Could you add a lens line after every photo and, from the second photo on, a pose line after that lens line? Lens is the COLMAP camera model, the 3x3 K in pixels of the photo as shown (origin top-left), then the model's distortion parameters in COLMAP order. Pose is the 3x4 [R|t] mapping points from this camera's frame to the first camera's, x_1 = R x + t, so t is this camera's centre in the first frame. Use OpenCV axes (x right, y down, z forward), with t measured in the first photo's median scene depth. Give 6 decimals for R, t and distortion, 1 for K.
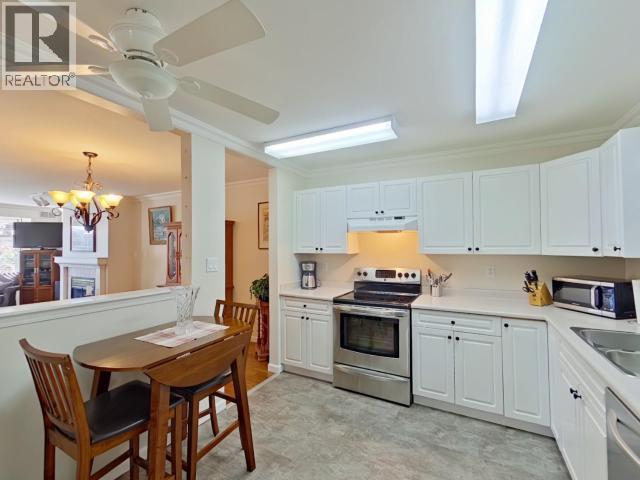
lens RADIAL K [[286.4, 0, 322.8], [0, 286.4, 242.6], [0, 0, 1]] dist [0.002008, -0.000445]
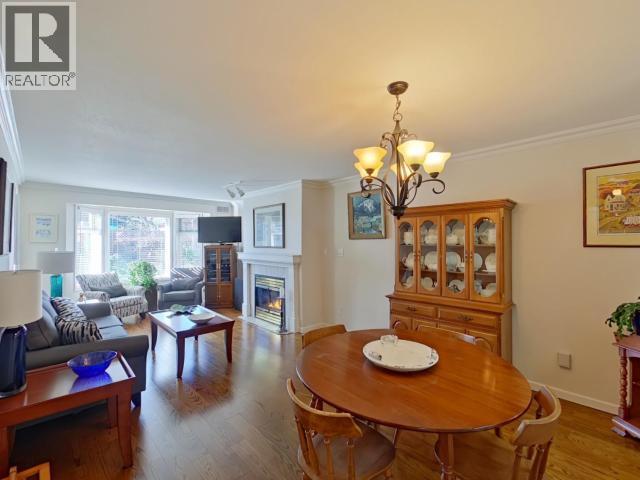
lens RADIAL K [[286.4, 0, 323.2], [0, 286.4, 241.6], [0, 0, 1]] dist [0.002008, -0.000445]
pose [[0.953631, 0.000325, -0.300979, -0.395455], [0.005259, 0.999829, 0.017743, -0.001531], [0.300933, -0.018503, 0.953466, 0.195981]]
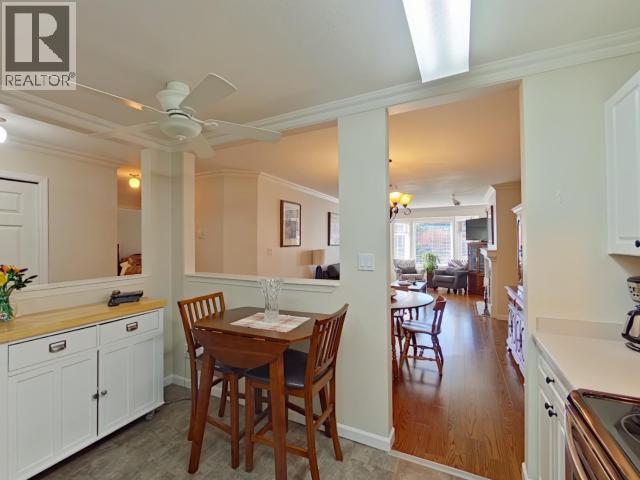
lens RADIAL K [[286.4, 0, 316.9], [0, 286.4, 249.7], [0, 0, 1]] dist [0.002008, -0.000445]
pose [[0.024259, 0.029532, -0.999269, 0.178704], [0.027177, 0.999175, 0.030189, 0.003811], [0.999336, -0.027890, 0.023437, 0.339965]]
